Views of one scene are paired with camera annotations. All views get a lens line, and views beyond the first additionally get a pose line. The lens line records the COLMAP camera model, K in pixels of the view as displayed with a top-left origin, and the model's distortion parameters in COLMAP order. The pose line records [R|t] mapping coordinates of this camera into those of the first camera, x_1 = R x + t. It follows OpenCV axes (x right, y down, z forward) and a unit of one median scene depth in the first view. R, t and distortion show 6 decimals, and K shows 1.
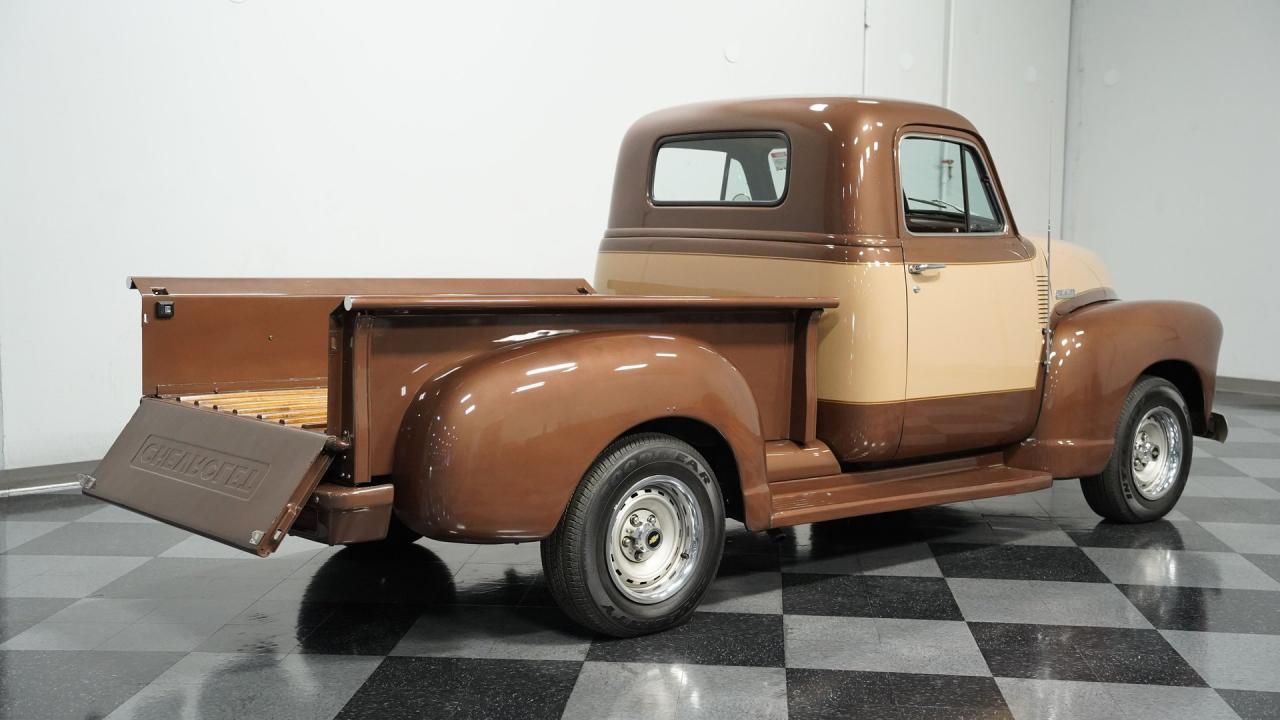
lens RADIAL K [[1550.1, 0, 640.0], [0, 1550.1, 360.0], [0, 0, 1]] dist [0.194710, 0.046335]
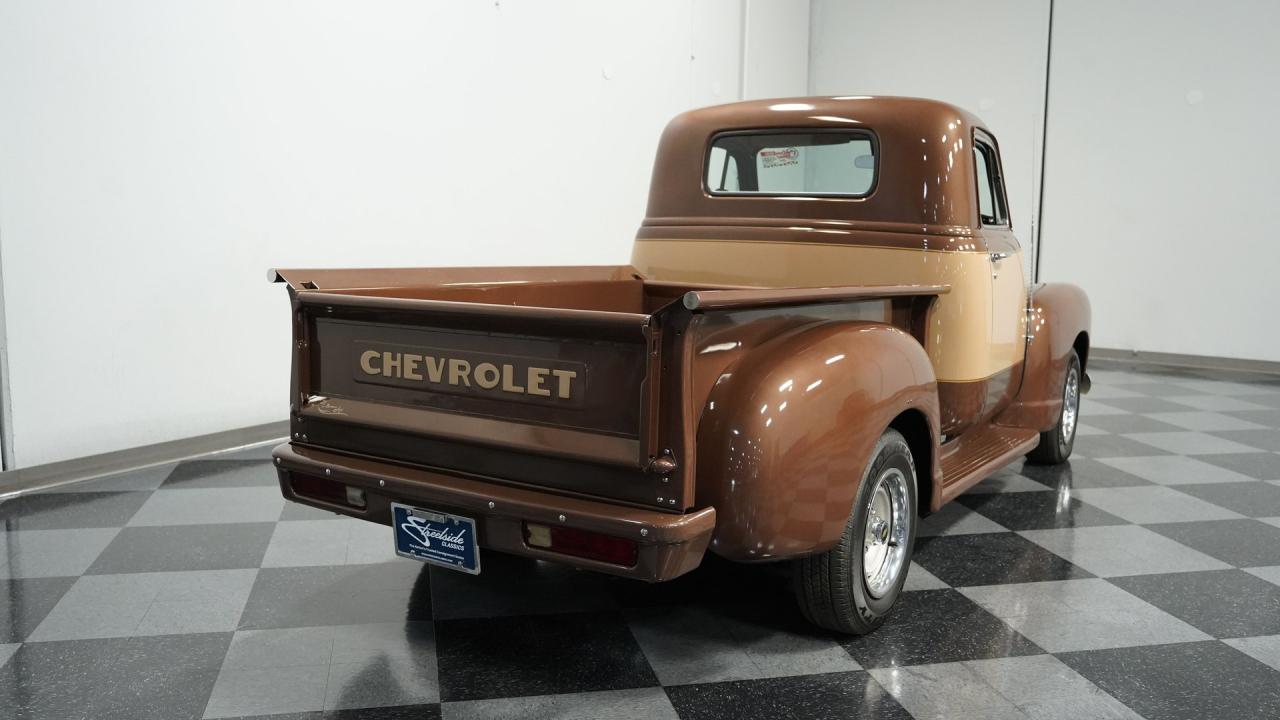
lens RADIAL K [[1093.3, 0, 647.3], [0, 1093.3, 380.9], [0, 0, 1]] dist [-0.005356, -0.003707]
pose [[0.951832, -0.035371, 0.304572, -0.302101], [0.017799, 0.998023, 0.060280, -0.022541], [-0.306102, -0.051955, 0.950580, 0.346193]]
